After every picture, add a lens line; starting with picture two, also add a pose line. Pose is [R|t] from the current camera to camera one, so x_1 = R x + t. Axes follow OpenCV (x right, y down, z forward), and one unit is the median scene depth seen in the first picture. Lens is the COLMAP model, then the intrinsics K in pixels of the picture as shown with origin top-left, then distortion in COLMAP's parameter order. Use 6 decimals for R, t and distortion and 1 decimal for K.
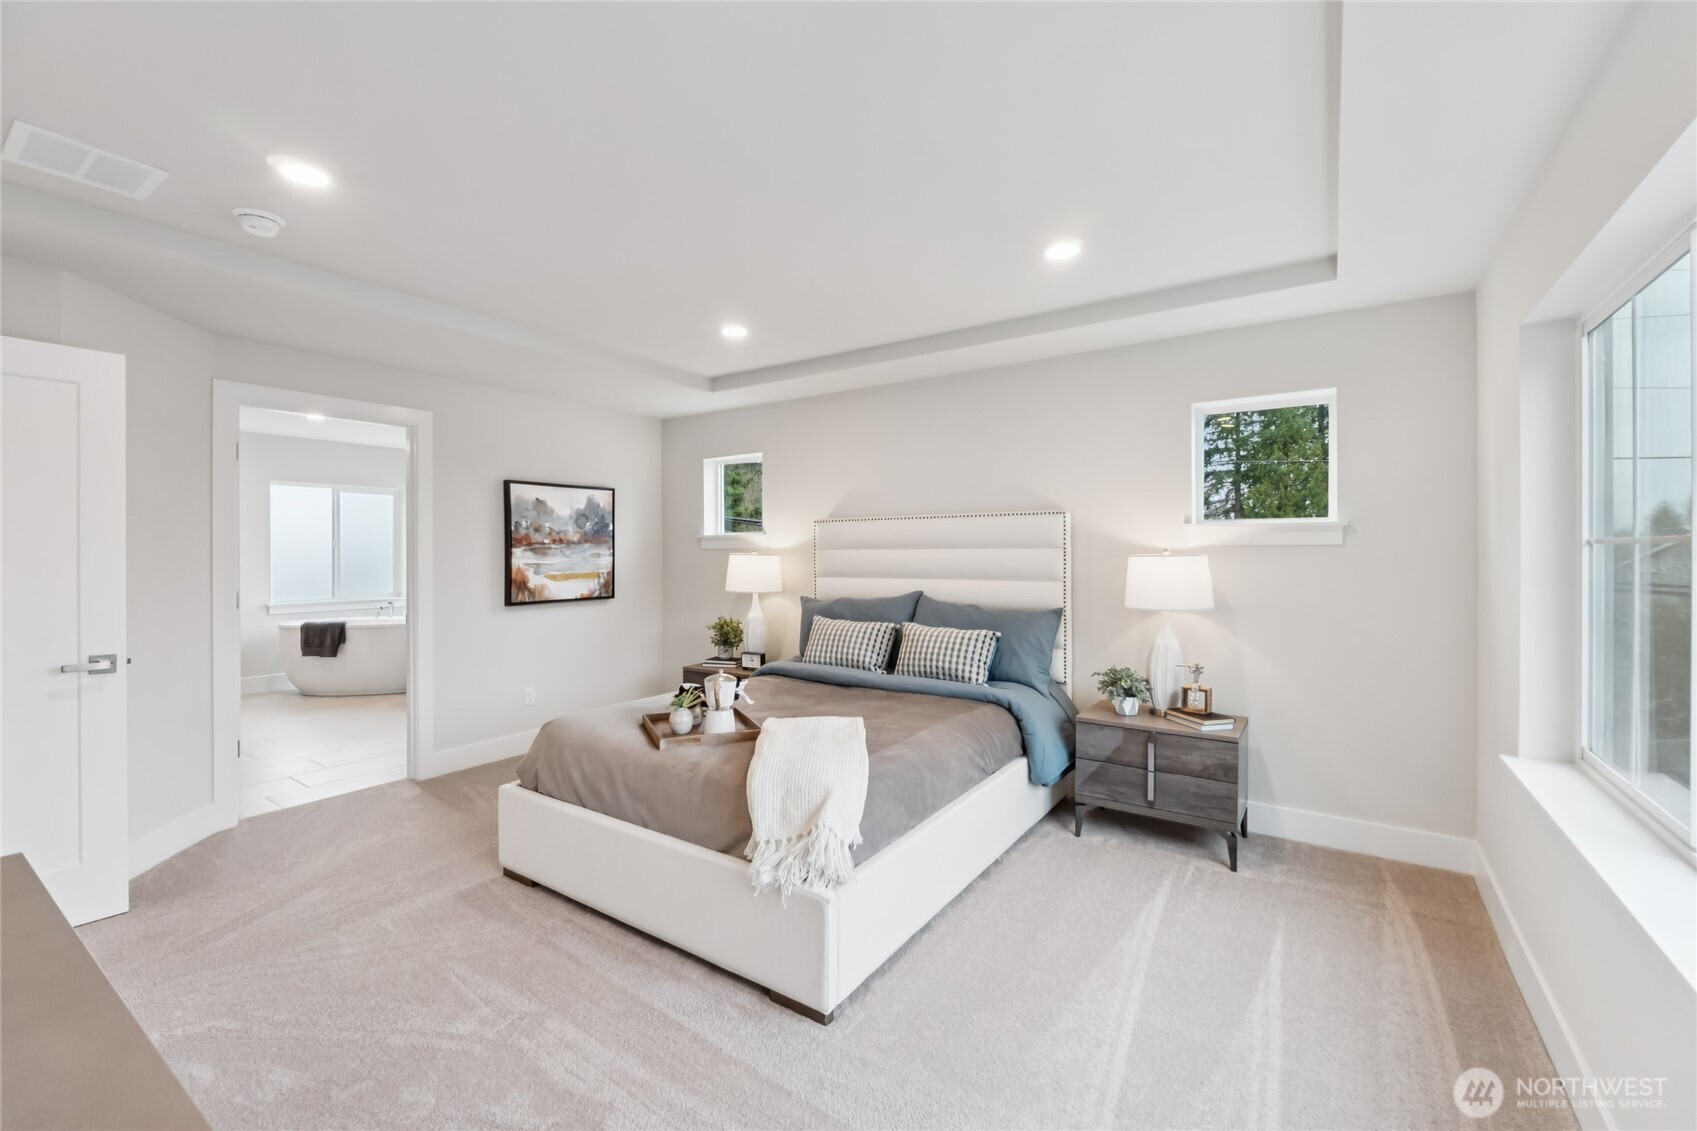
lens RADIAL K [[705.3, 0, 853.3], [0, 705.3, 559.7], [0, 0, 1]] dist [-0.011019, 0.000189]
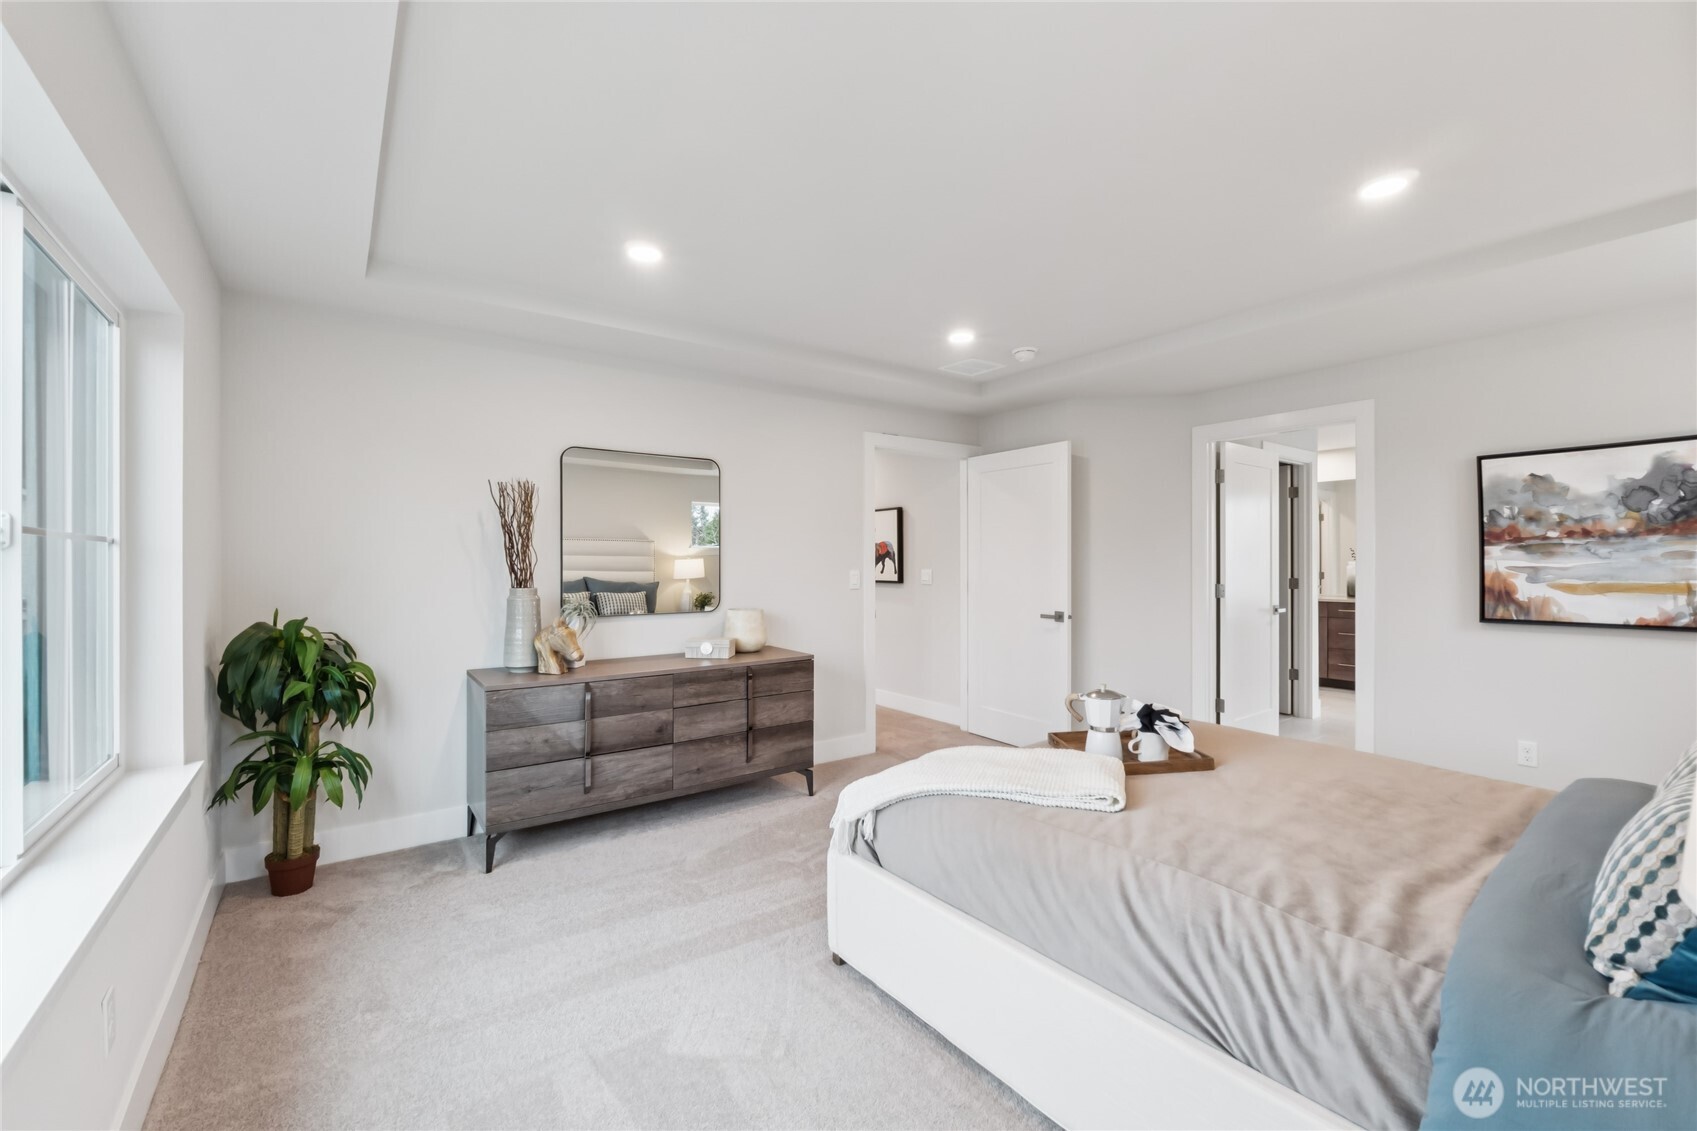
lens RADIAL K [[714.8, 0, 851.9], [0, 714.8, 567.8], [0, 0, 1]] dist [-0.011123, -0.000028]
pose [[-0.341152, 0.004628, -0.939997, 0.445338], [-0.011191, 0.999897, 0.008985, 0.007551], [0.939942, 0.013584, -0.341065, 0.601189]]
